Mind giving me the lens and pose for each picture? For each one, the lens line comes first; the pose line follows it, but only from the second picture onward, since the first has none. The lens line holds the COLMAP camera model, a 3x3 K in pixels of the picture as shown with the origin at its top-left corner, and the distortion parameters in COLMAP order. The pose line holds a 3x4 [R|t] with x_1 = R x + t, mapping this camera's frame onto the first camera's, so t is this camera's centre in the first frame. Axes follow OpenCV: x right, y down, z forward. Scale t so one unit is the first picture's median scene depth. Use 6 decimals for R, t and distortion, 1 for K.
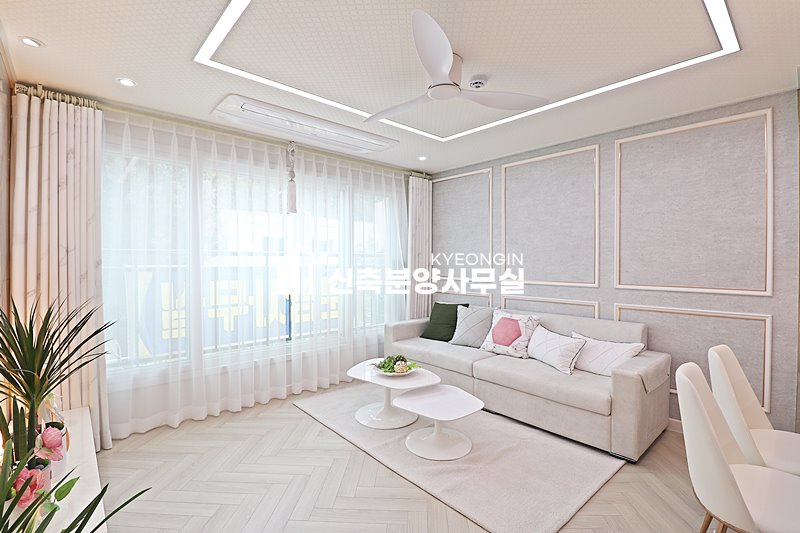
lens RADIAL K [[369.9, 0, 400.0], [0, 369.9, 266.5], [0, 0, 1]] dist [-0.003268, -0.016590]
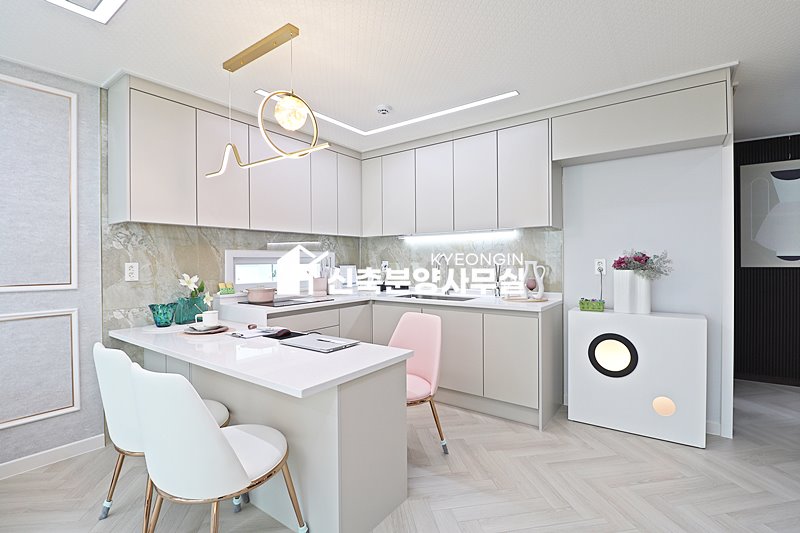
lens RADIAL K [[381.7, 0, 400.7], [0, 381.7, 259.3], [0, 0, 1]] dist [0.017968, -0.020516]
pose [[-0.214594, 0.002292, 0.976701, -0.133760], [0.018390, 0.999829, 0.001695, 0.015072], [-0.976530, 0.018325, -0.214600, 0.325132]]
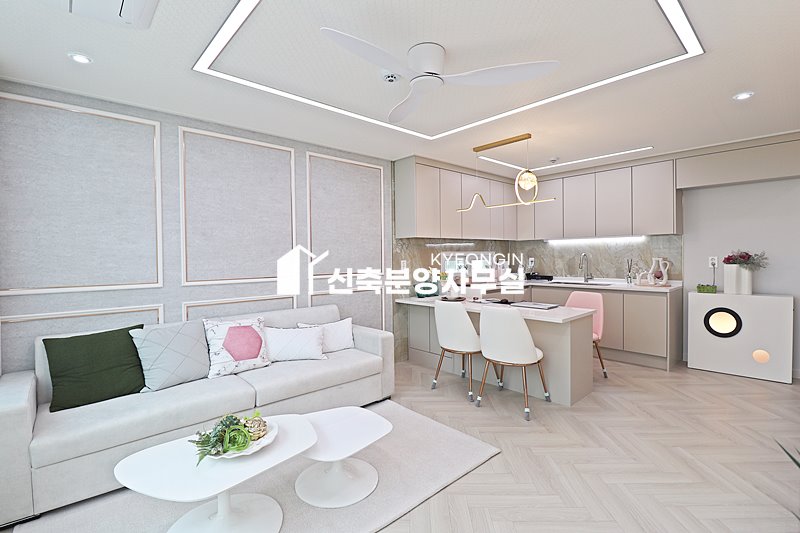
lens RADIAL K [[381.7, 0, 400.7], [0, 381.7, 259.3], [0, 0, 1]] dist [0.017968, -0.020516]
pose [[-0.024487, -0.011343, 0.999636, -0.709545], [0.024352, 0.999632, 0.011939, -0.011784], [-0.999403, 0.024636, -0.024202, 0.839592]]
